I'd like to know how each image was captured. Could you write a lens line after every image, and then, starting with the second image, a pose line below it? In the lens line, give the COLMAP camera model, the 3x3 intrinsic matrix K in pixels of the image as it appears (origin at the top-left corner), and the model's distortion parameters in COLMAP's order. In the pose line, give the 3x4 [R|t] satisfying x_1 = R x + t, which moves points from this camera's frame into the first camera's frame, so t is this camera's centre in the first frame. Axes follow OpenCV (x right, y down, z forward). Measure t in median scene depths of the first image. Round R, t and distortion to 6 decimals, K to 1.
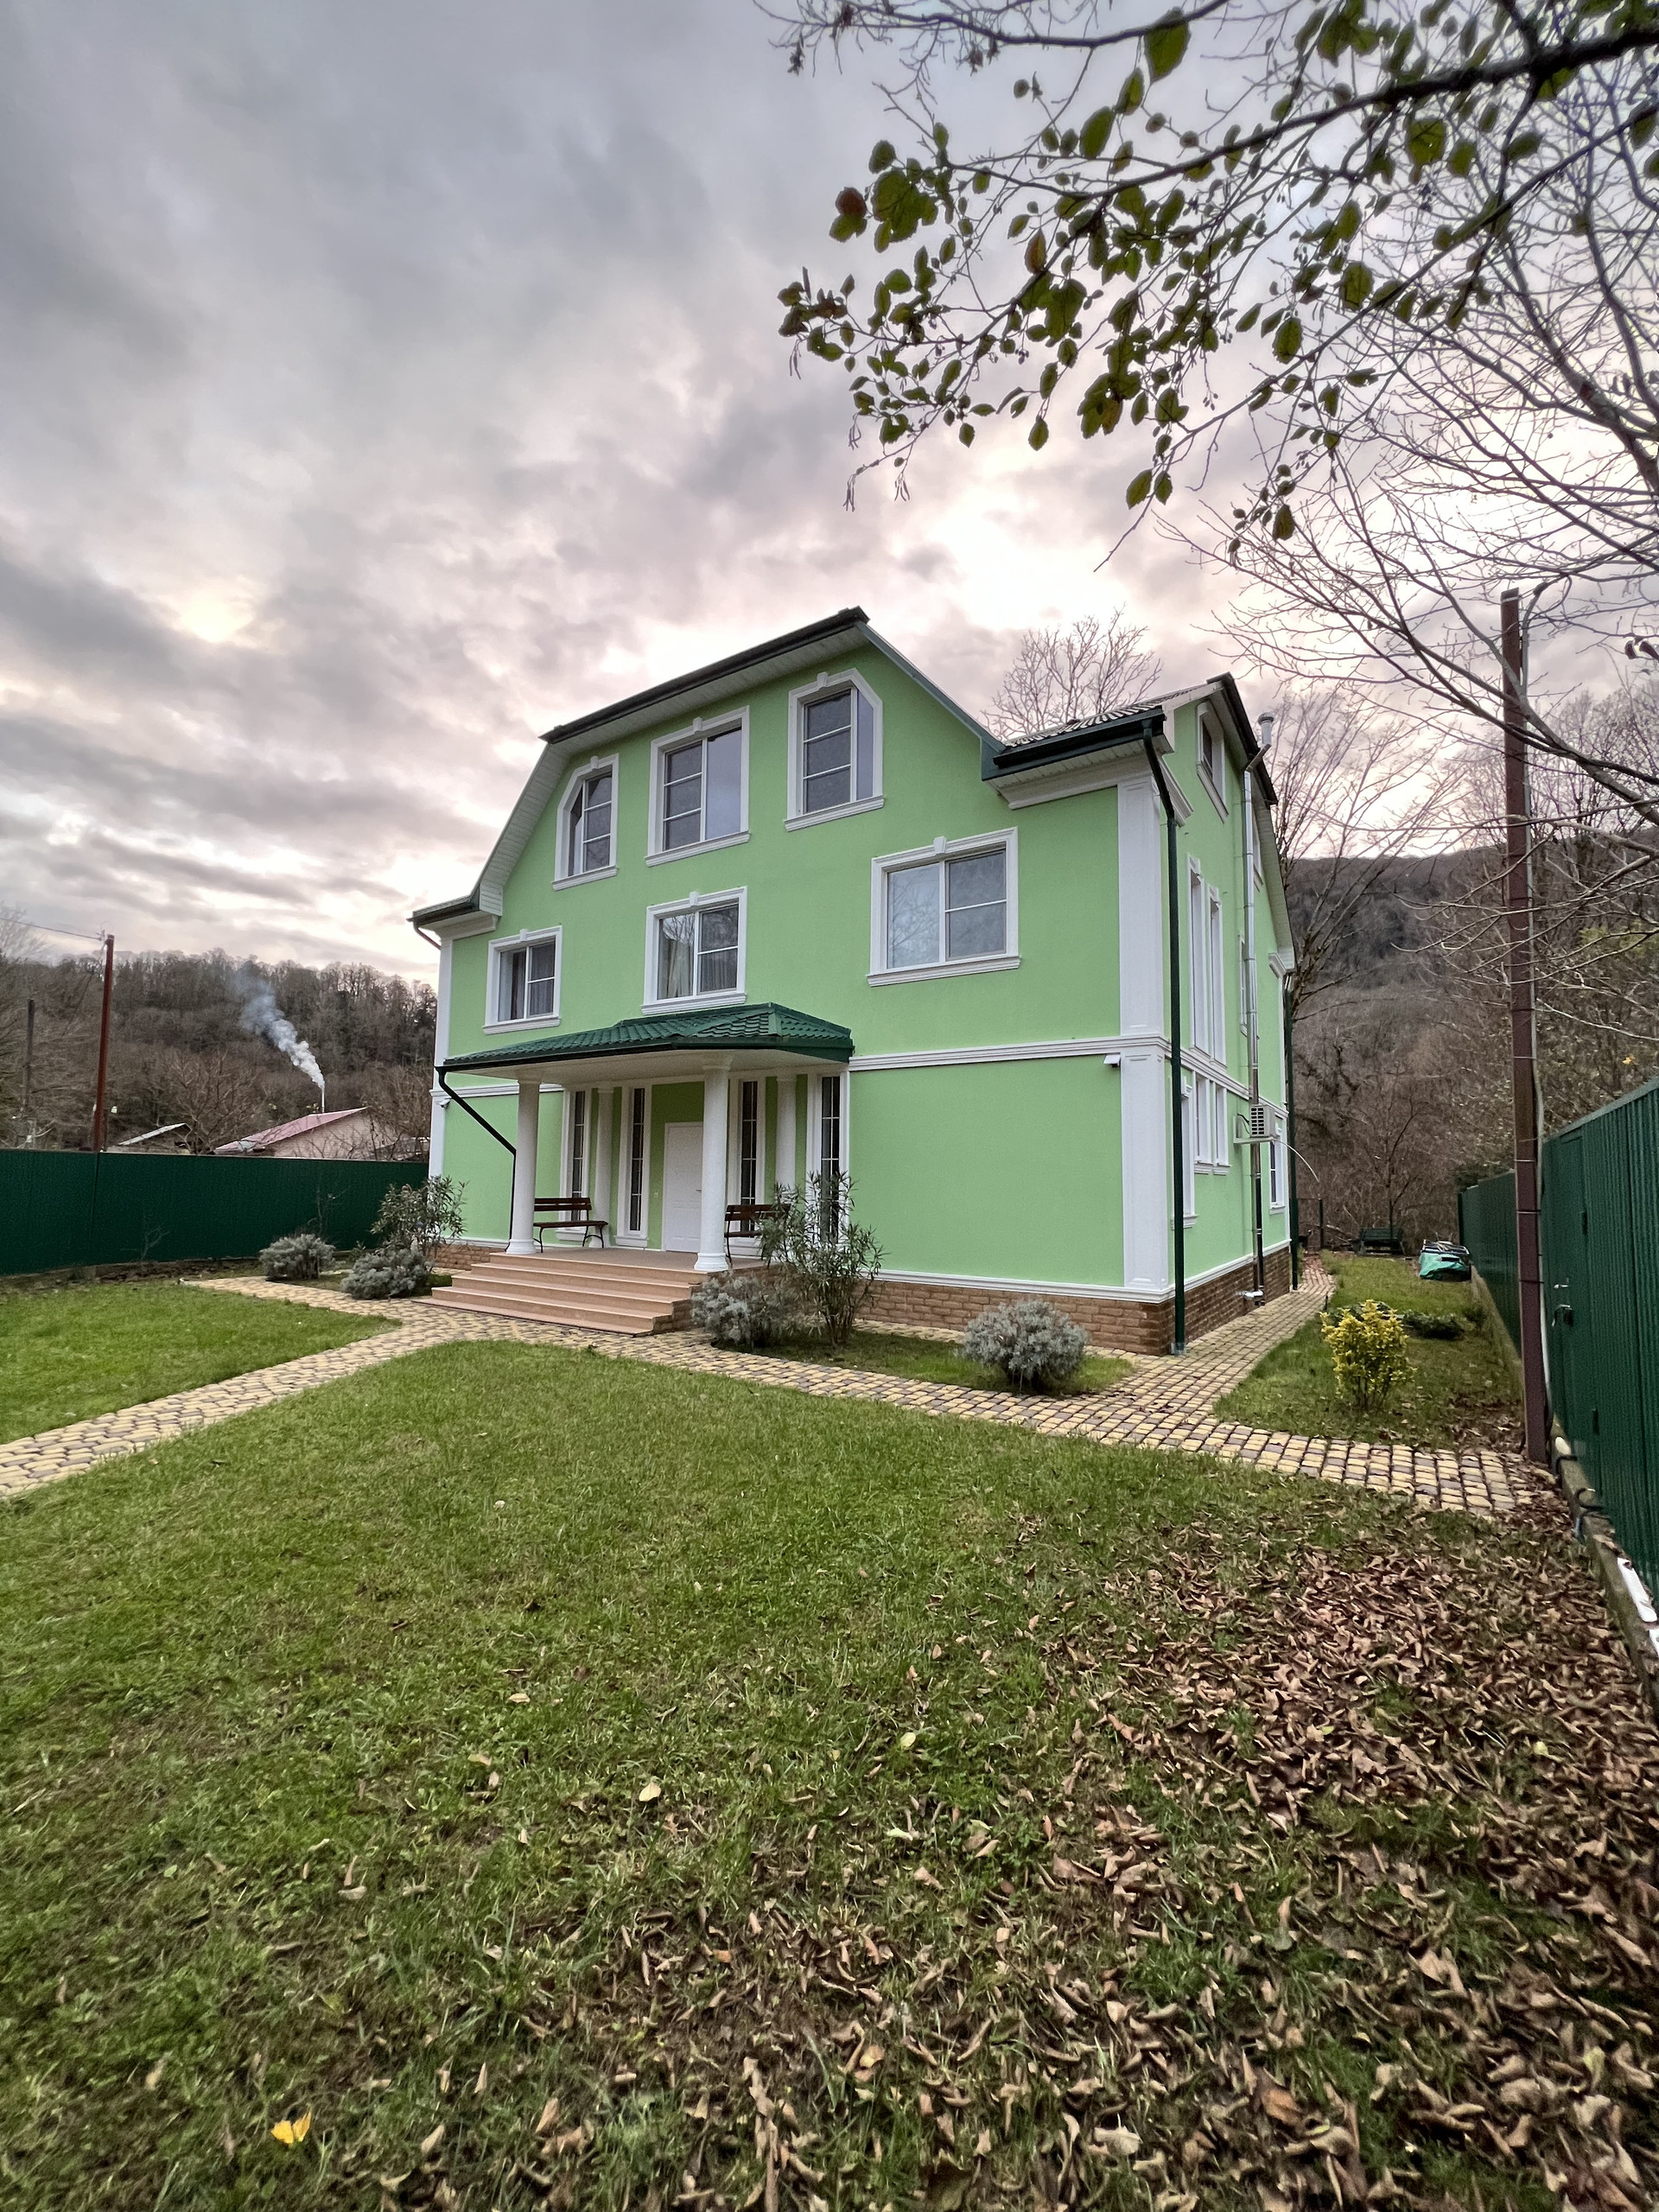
lens RADIAL K [[887.3, 0, 829.5], [0, 887.3, 1106.0], [0, 0, 1]] dist [-0.001921, 0.003879]
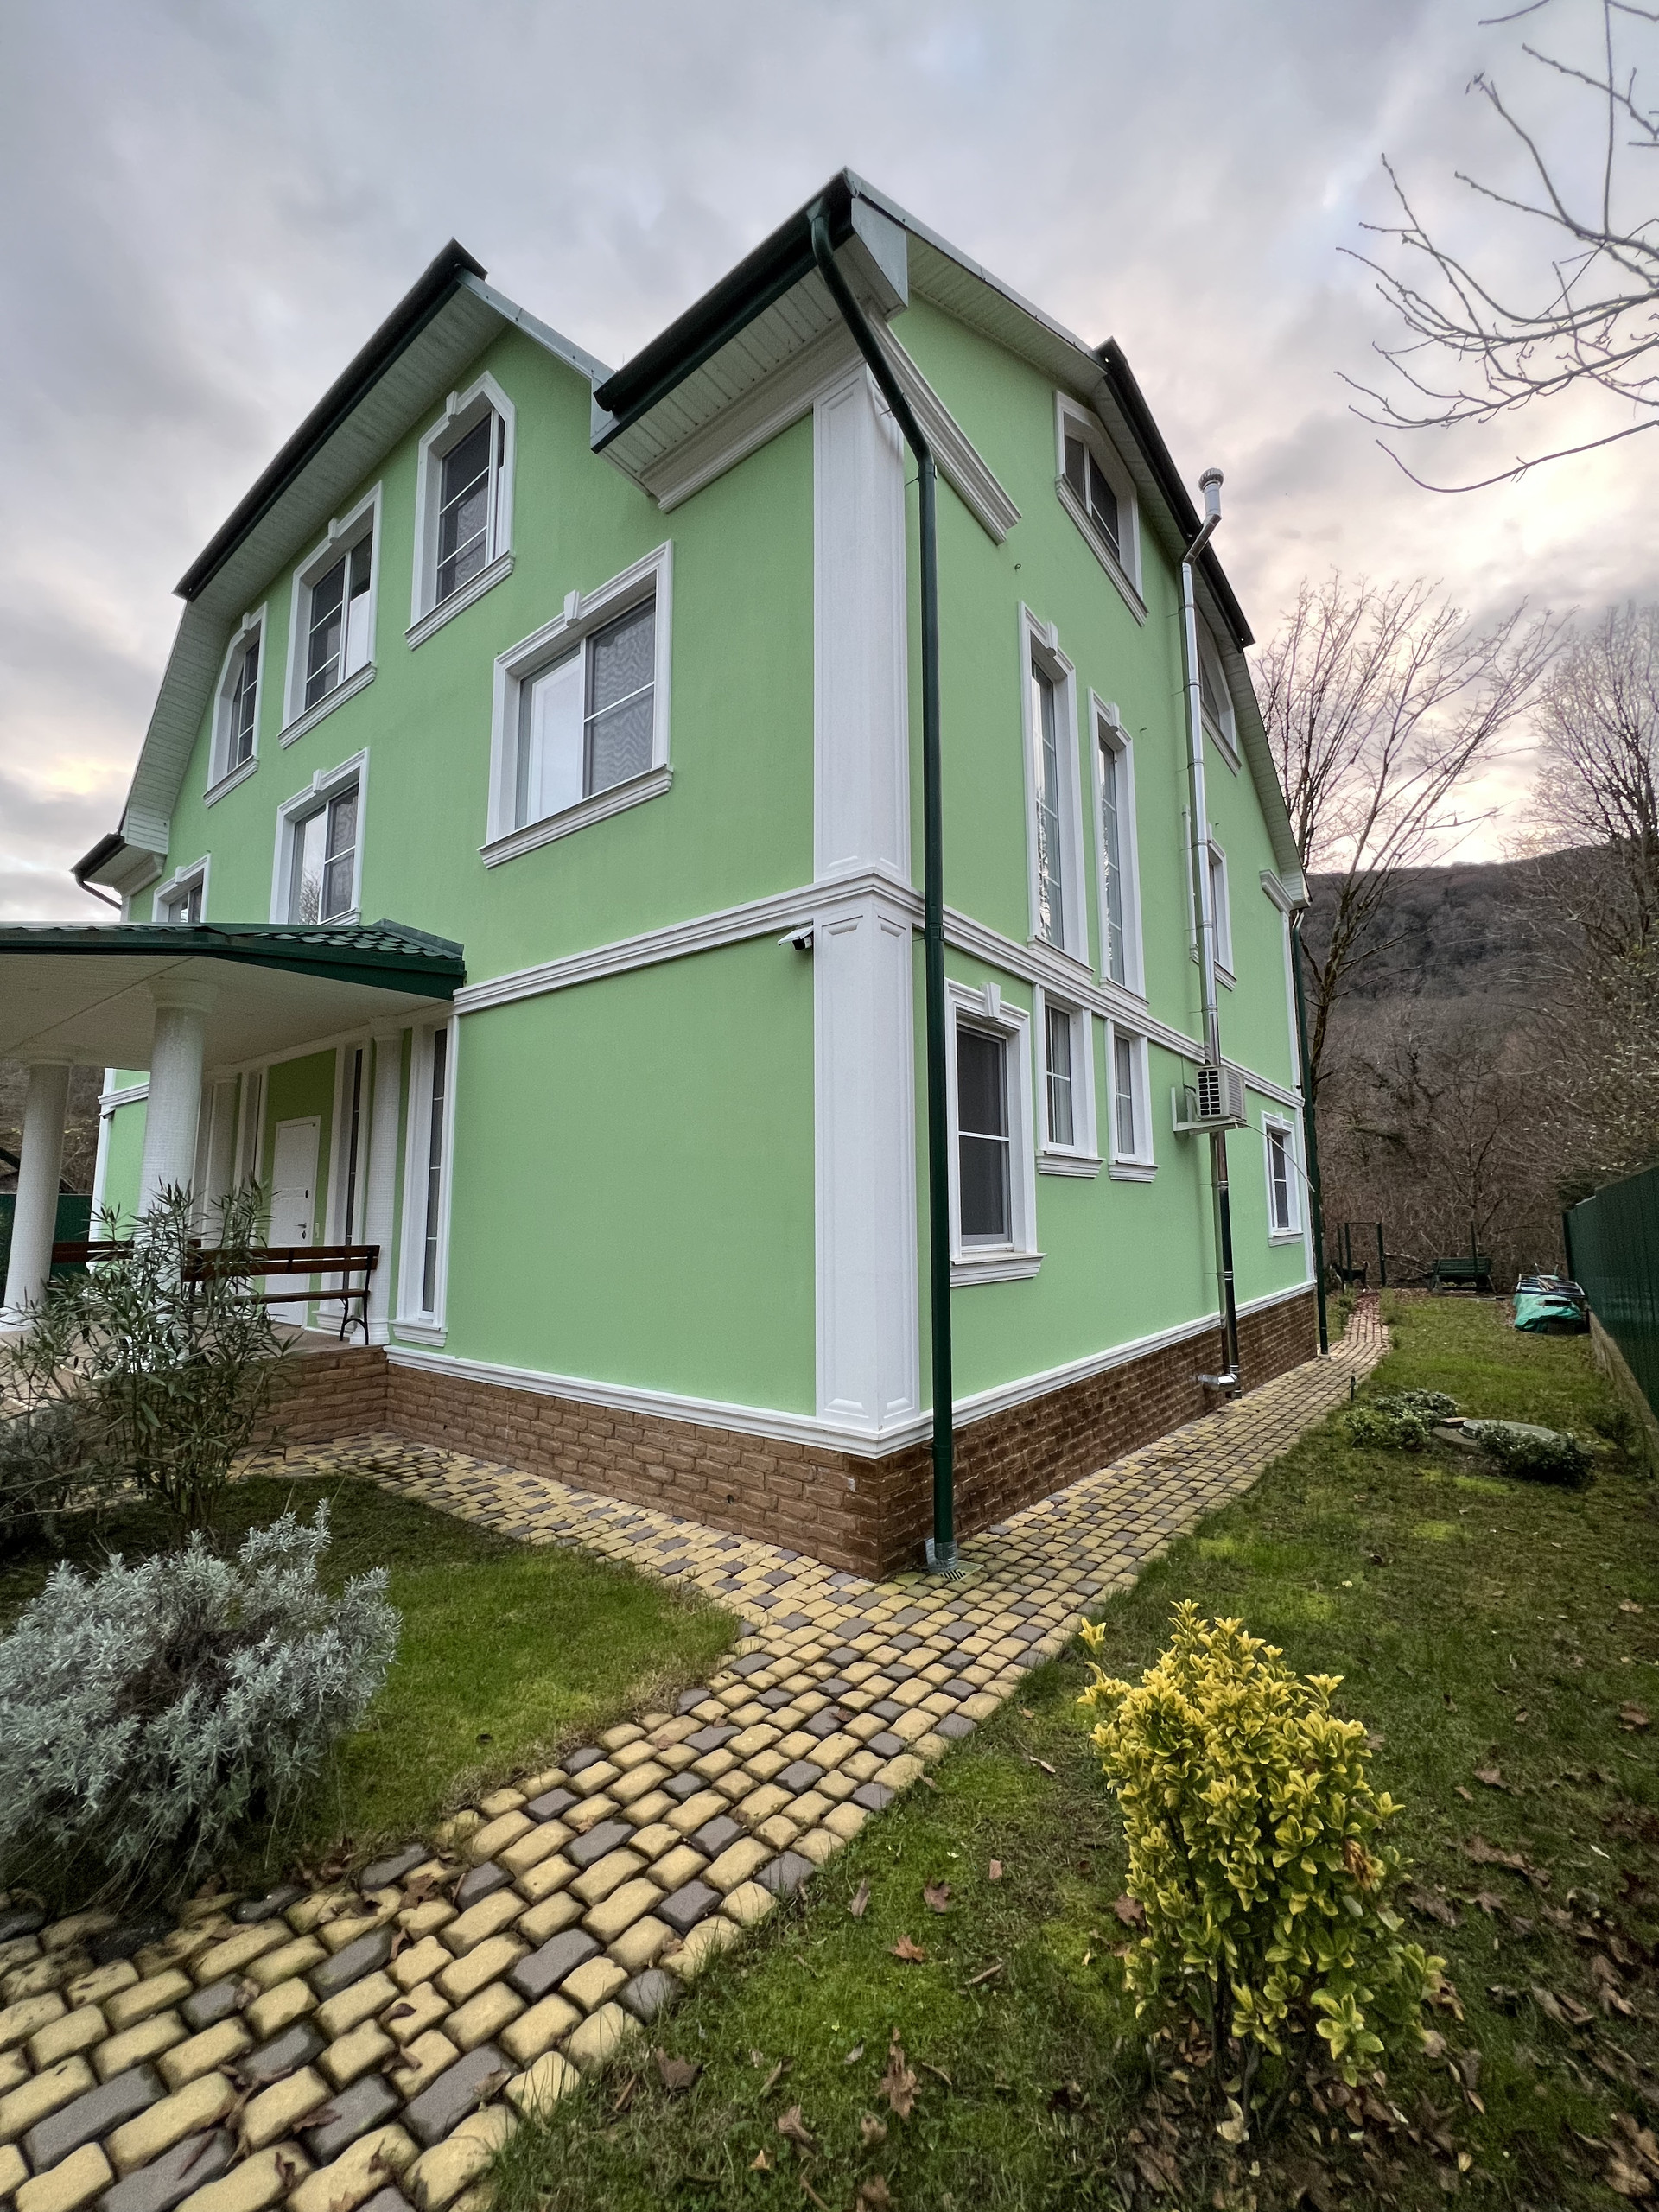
lens RADIAL K [[887.3, 0, 829.5], [0, 887.3, 1106.0], [0, 0, 1]] dist [-0.001921, 0.003879]
pose [[0.997259, -0.028313, -0.068355, 0.354047], [0.025658, 0.998894, -0.039413, 0.057849], [0.069396, 0.037551, 0.996882, 0.506744]]
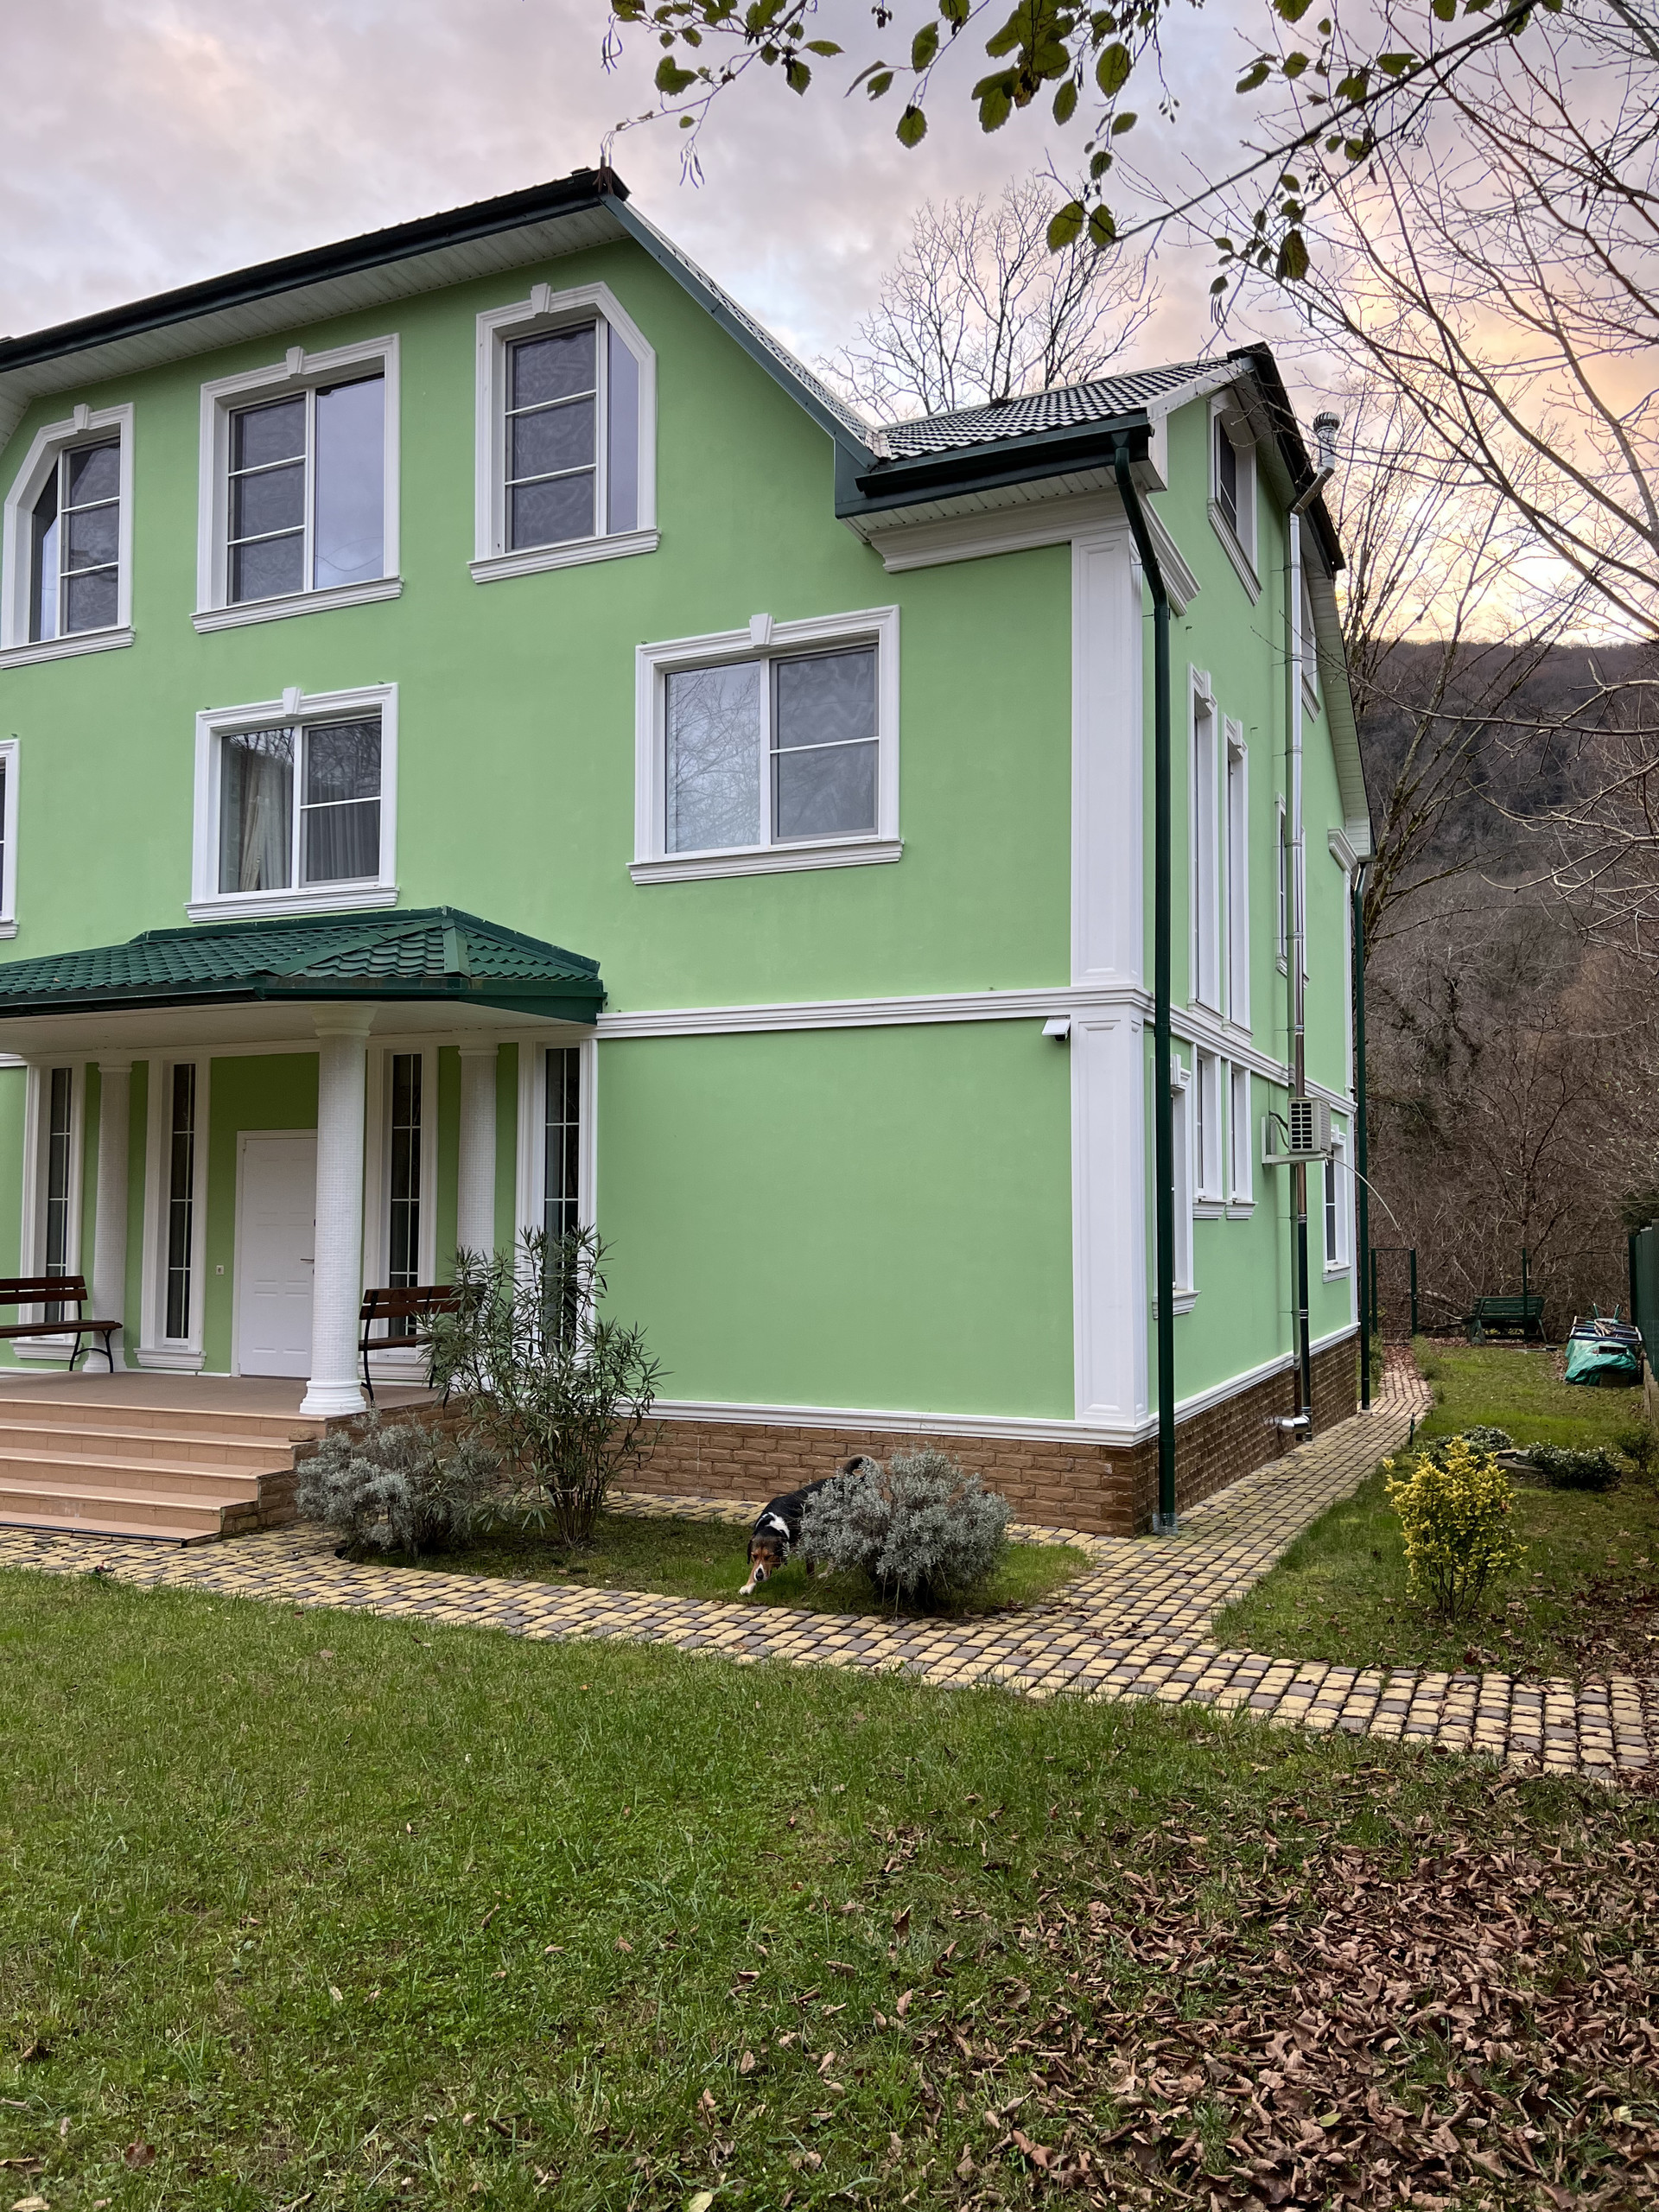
lens RADIAL K [[1664.2, 0, 832.4], [0, 1664.2, 1118.3], [0, 0, 1]] dist [0.048927, -0.047853]
pose [[0.986268, -0.001424, 0.165147, -0.003472], [-0.002743, 0.999684, 0.025001, -0.018950], [-0.165130, -0.025111, 0.985952, -0.040051]]
